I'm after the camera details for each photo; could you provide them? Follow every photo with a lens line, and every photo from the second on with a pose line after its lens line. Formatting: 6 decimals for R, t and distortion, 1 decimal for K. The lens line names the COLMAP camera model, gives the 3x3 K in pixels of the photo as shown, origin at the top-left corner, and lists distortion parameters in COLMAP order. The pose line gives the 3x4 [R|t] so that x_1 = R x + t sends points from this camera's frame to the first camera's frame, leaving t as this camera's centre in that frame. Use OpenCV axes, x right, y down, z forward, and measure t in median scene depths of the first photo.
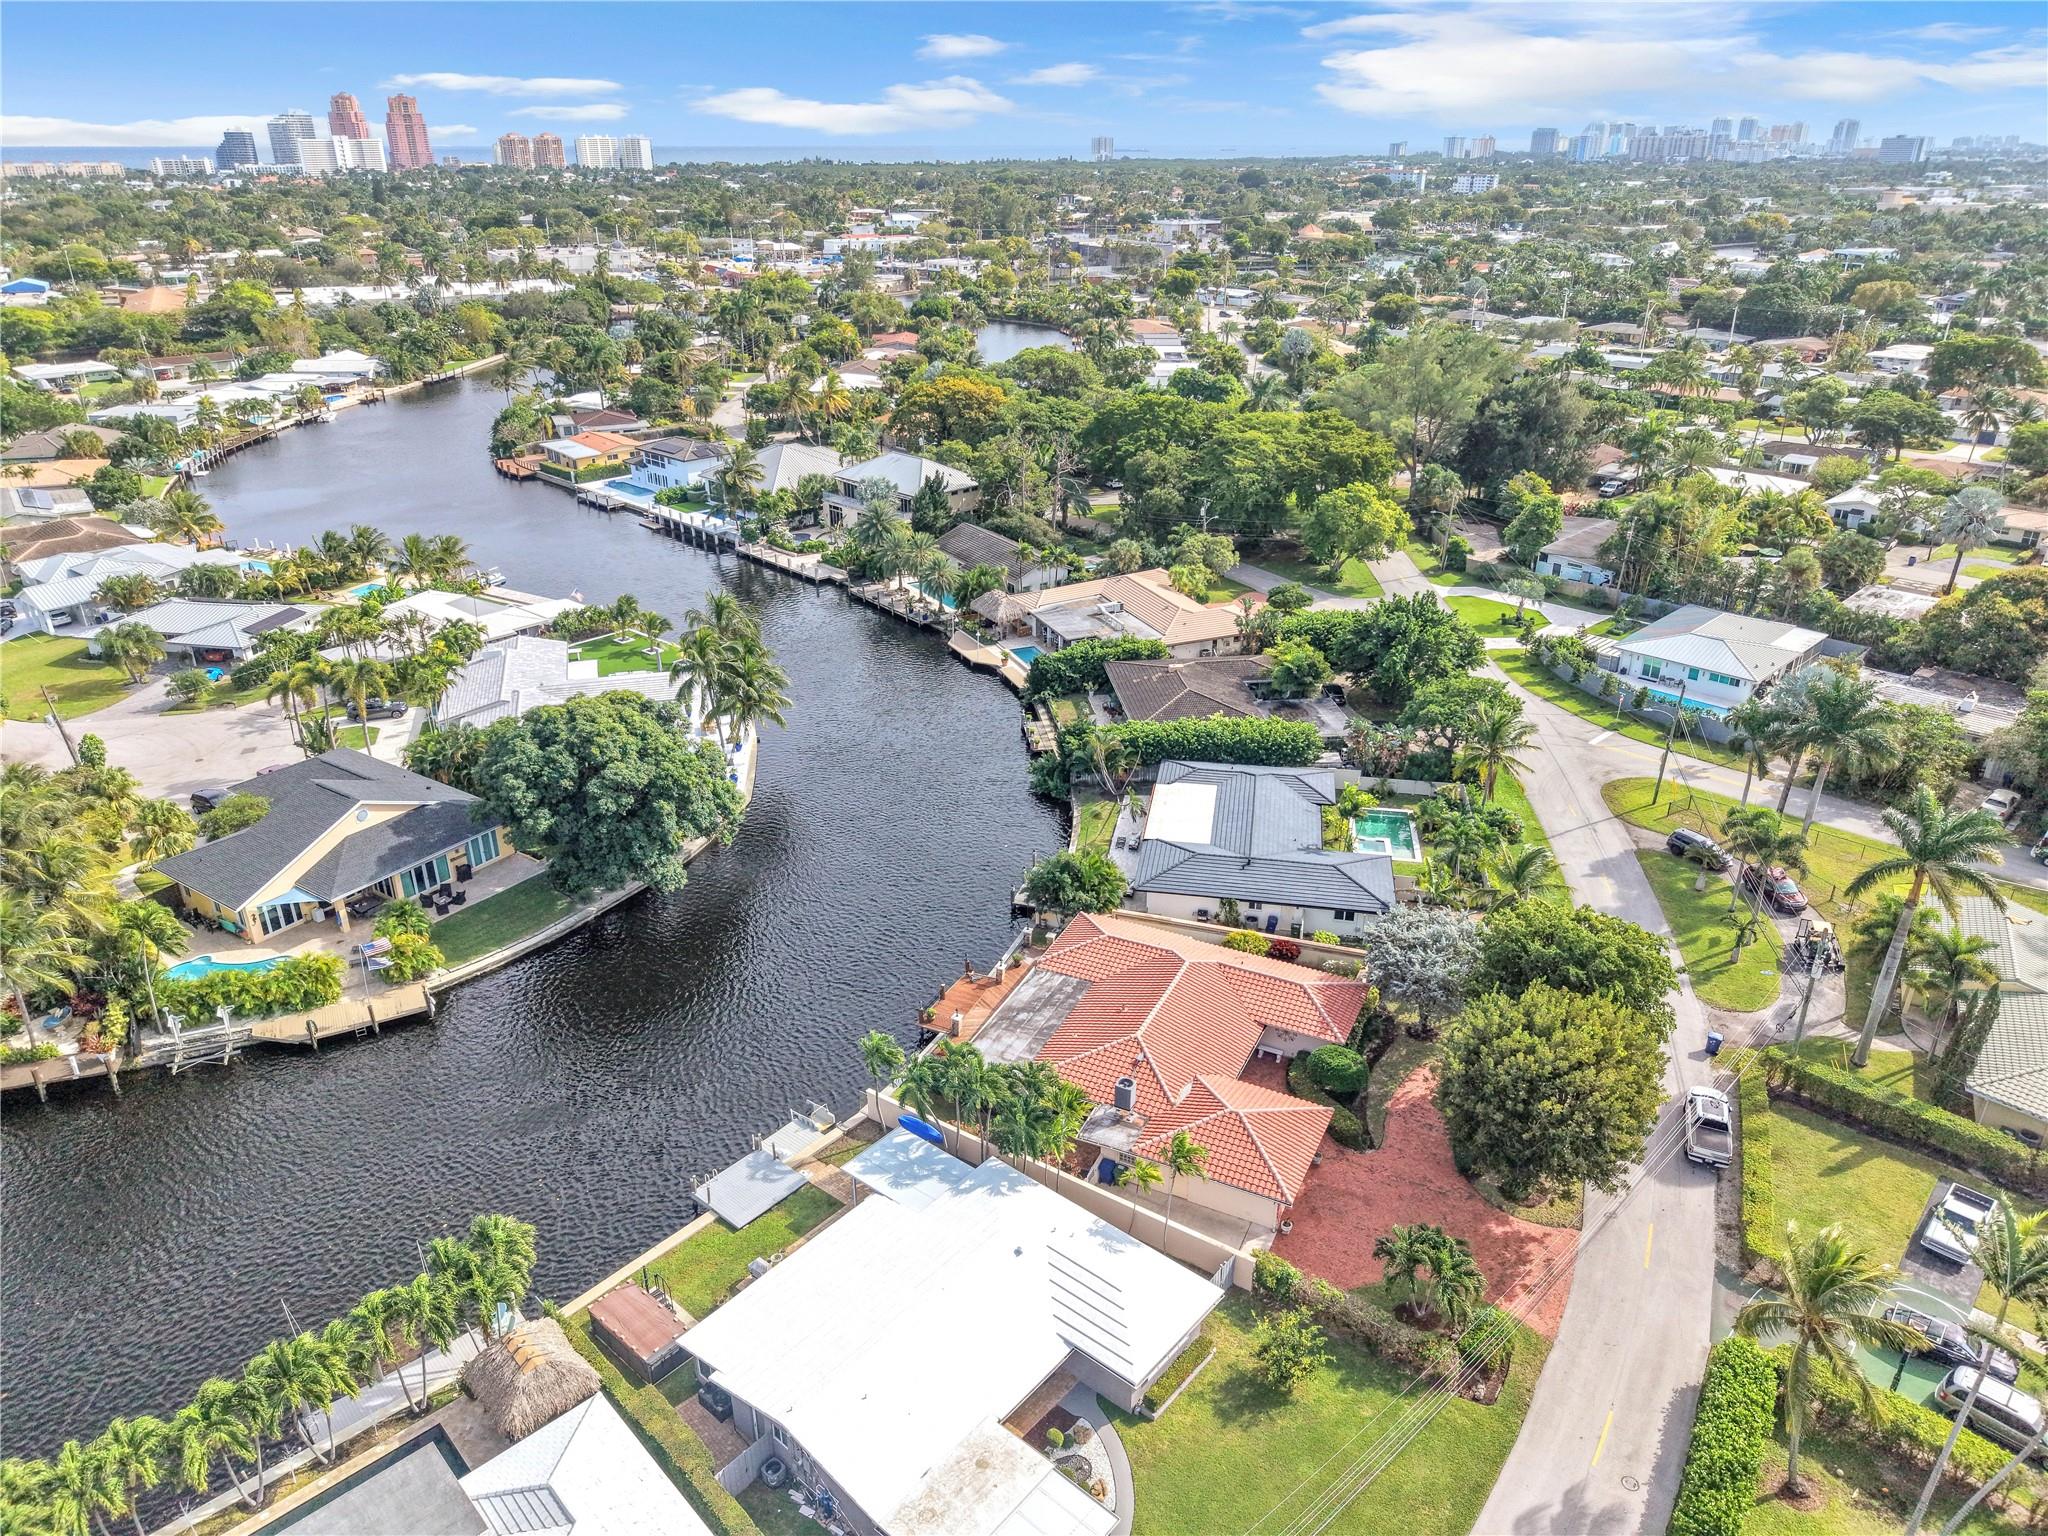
lens RADIAL K [[1372.5, 0, 1025.4], [0, 1372.5, 772.1], [0, 0, 1]] dist [0.017091, -0.014013]
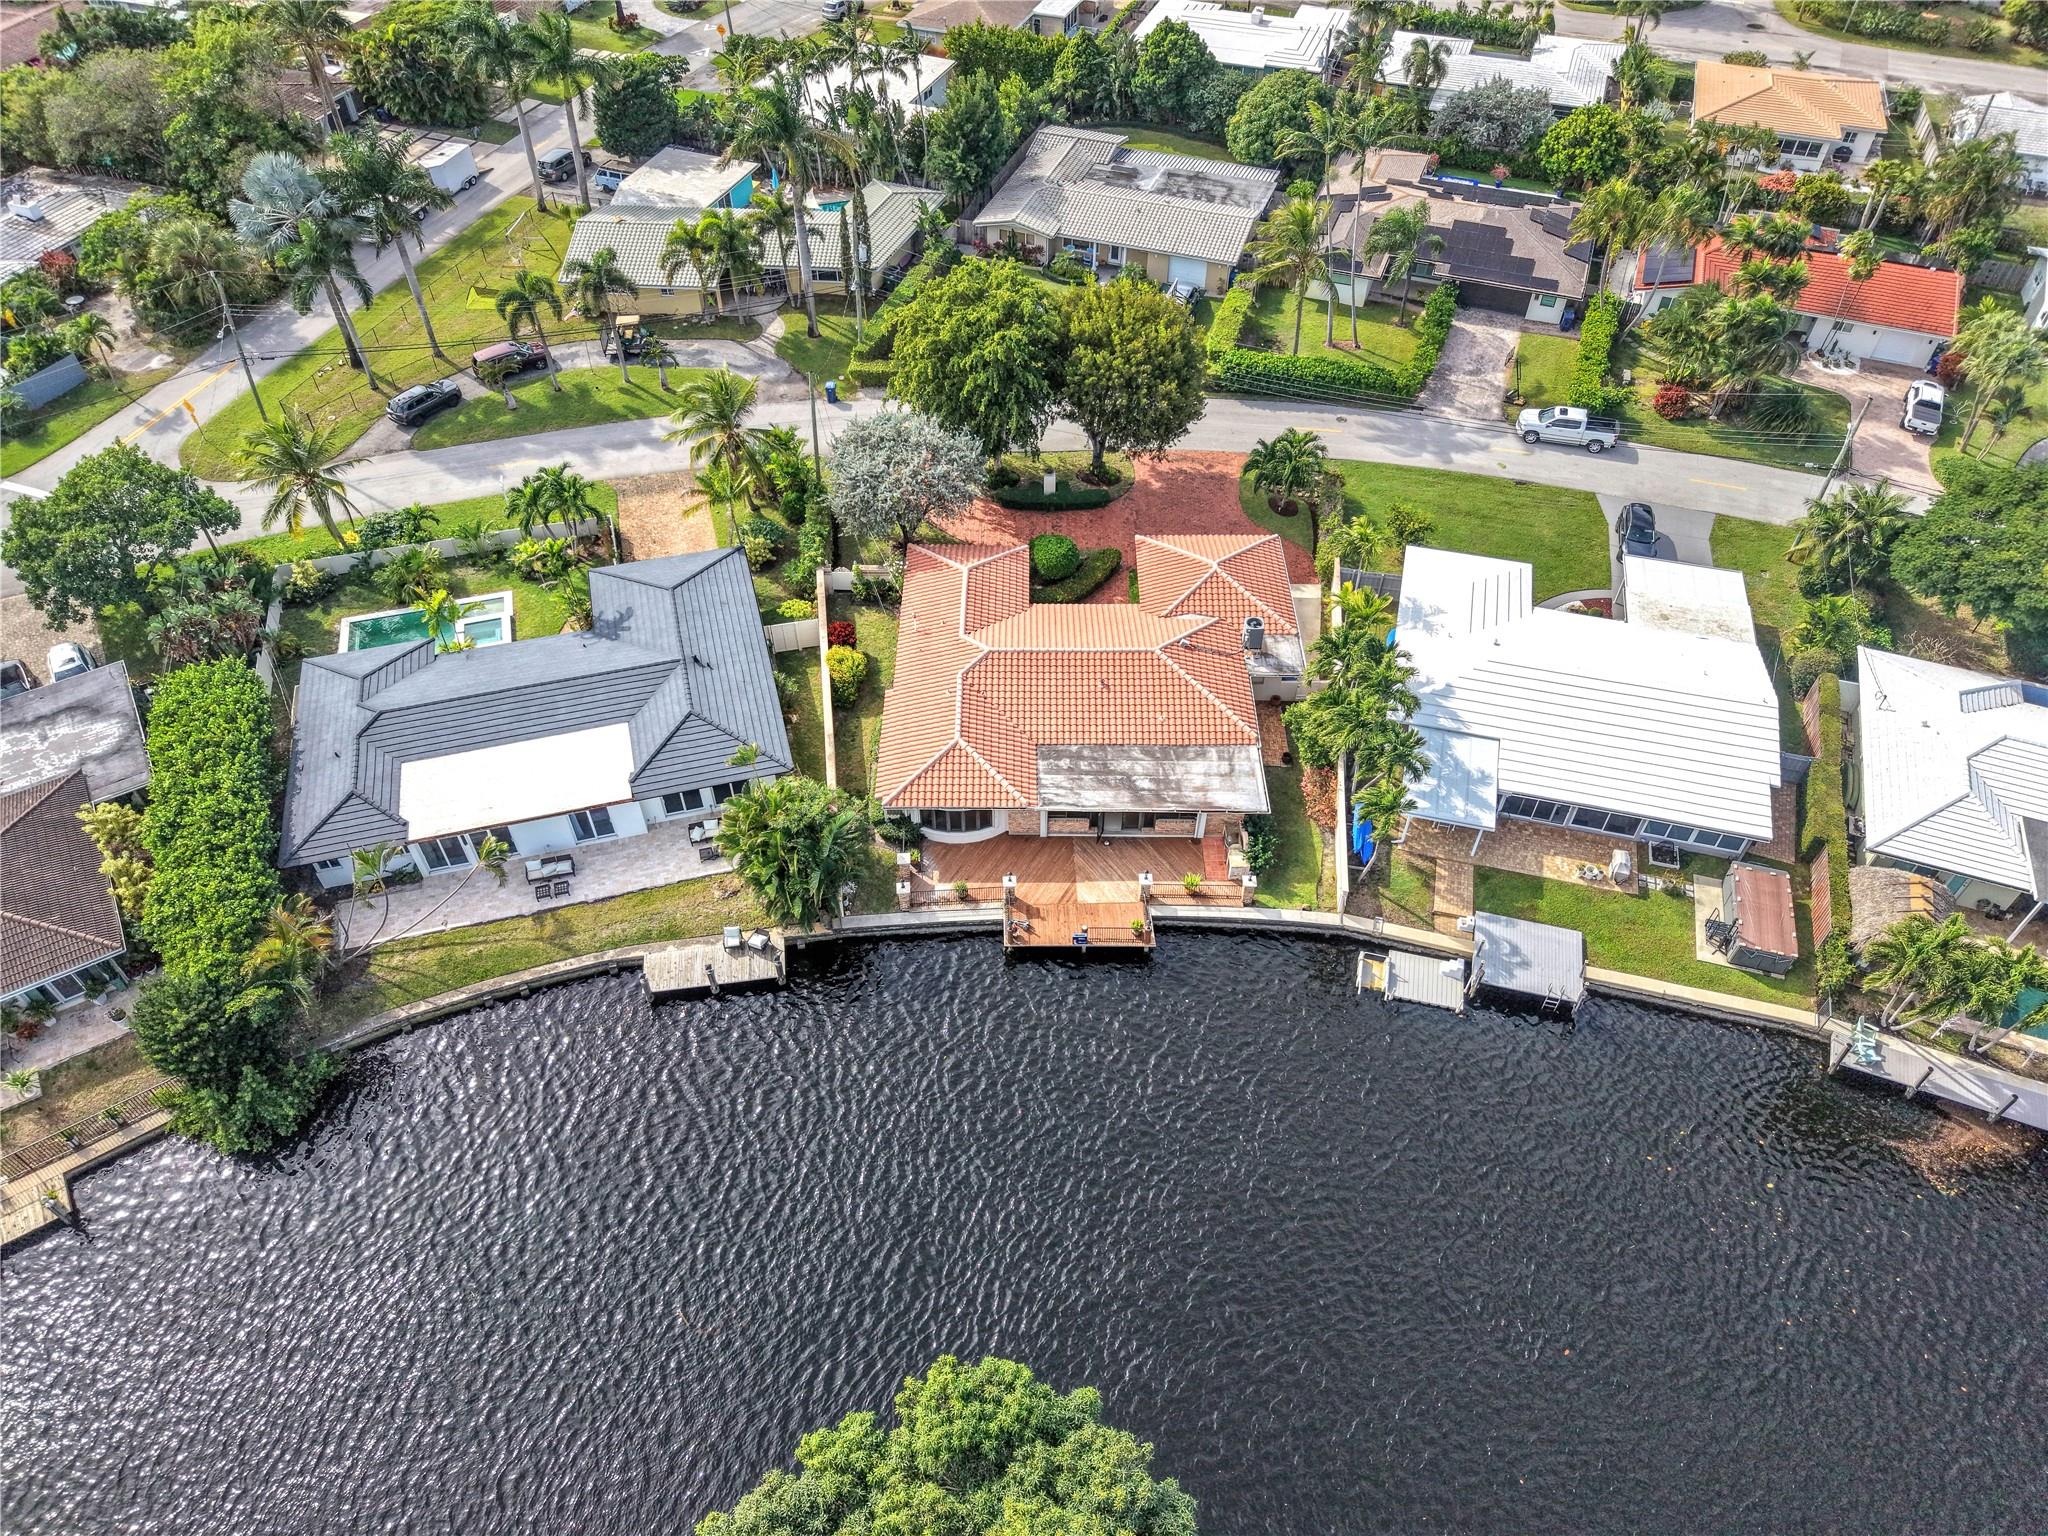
lens RADIAL K [[1372.5, 0, 1025.4], [0, 1372.5, 772.1], [0, 0, 1]] dist [0.017091, -0.014013]
pose [[-0.440151, -0.649907, 0.619587, -0.247394], [0.374470, 0.494293, 0.784504, -0.251458], [-0.816112, 0.577317, 0.025808, 0.563312]]
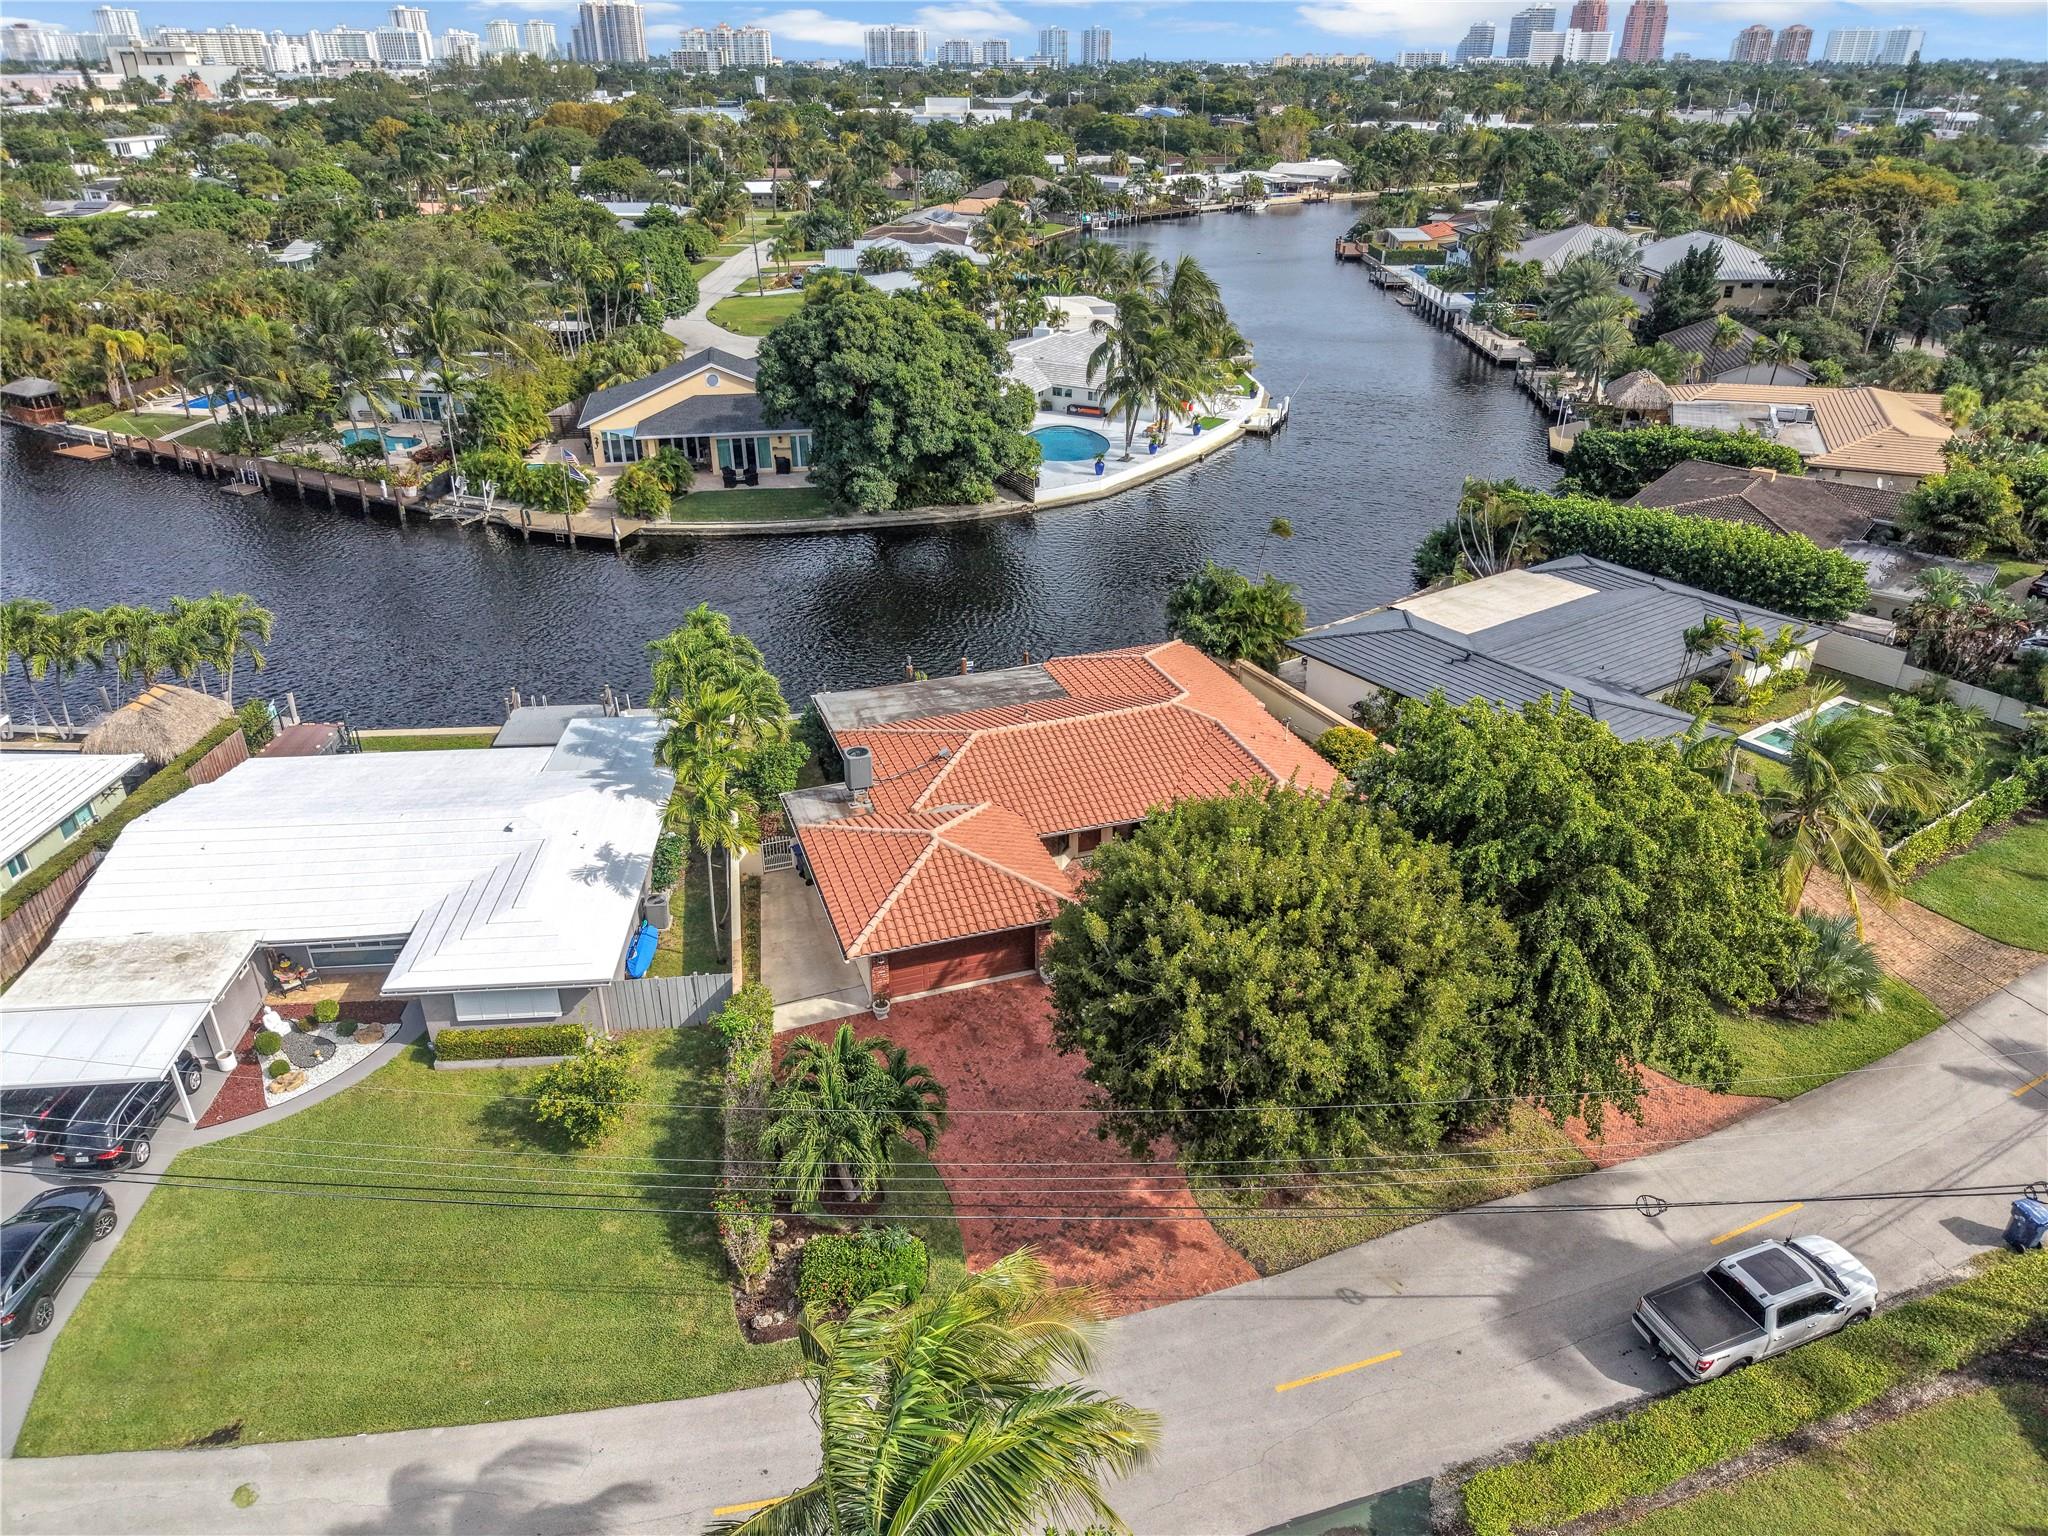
lens RADIAL K [[1372.5, 0, 1025.4], [0, 1372.5, 772.1], [0, 0, 1]] dist [0.017091, -0.014013]
pose [[0.706864, 0.329293, -0.626026, 0.277710], [-0.297248, 0.941377, 0.159538, 0.048353], [0.641862, 0.073314, 0.763308, 0.253513]]
